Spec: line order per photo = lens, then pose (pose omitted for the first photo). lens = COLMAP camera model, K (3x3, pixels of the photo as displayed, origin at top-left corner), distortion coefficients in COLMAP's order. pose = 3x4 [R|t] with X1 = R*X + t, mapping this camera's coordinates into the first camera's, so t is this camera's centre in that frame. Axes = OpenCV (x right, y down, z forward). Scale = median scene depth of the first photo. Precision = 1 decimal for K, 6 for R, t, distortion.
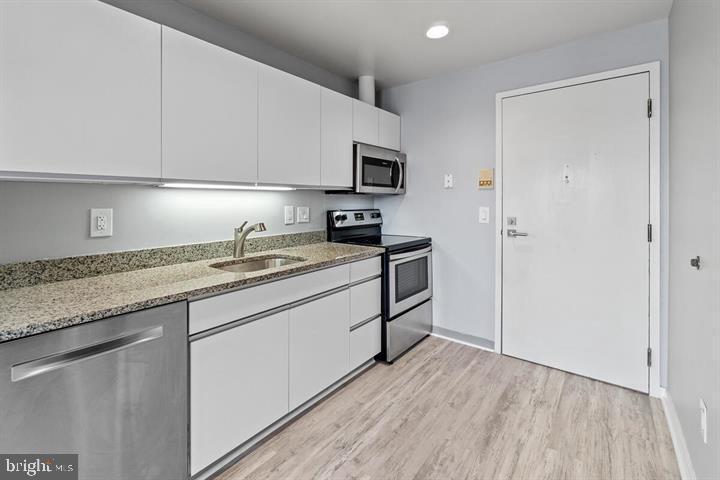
lens RADIAL K [[316.4, 0, 357.5], [0, 316.4, 208.2], [0, 0, 1]] dist [-0.002984, -0.000141]
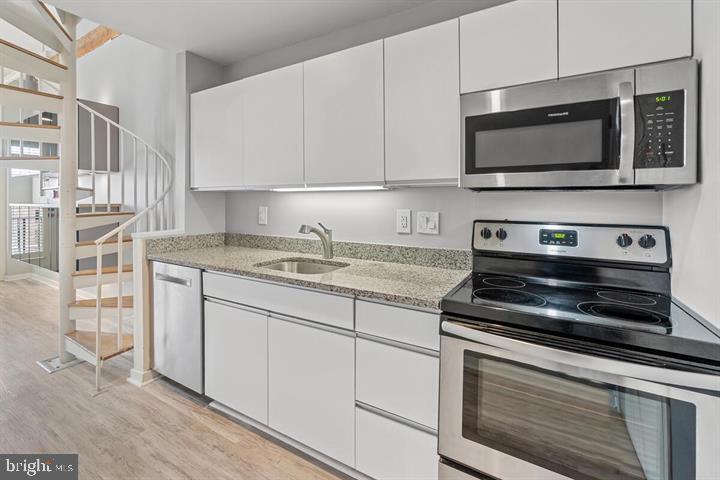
lens RADIAL K [[316.4, 0, 357.5], [0, 316.4, 208.2], [0, 0, 1]] dist [-0.002984, -0.000141]
pose [[0.145278, 0.018052, -0.989226, 0.568151], [-0.029500, 0.999468, 0.013907, -0.019109], [0.988951, 0.027162, 0.145733, 0.847373]]
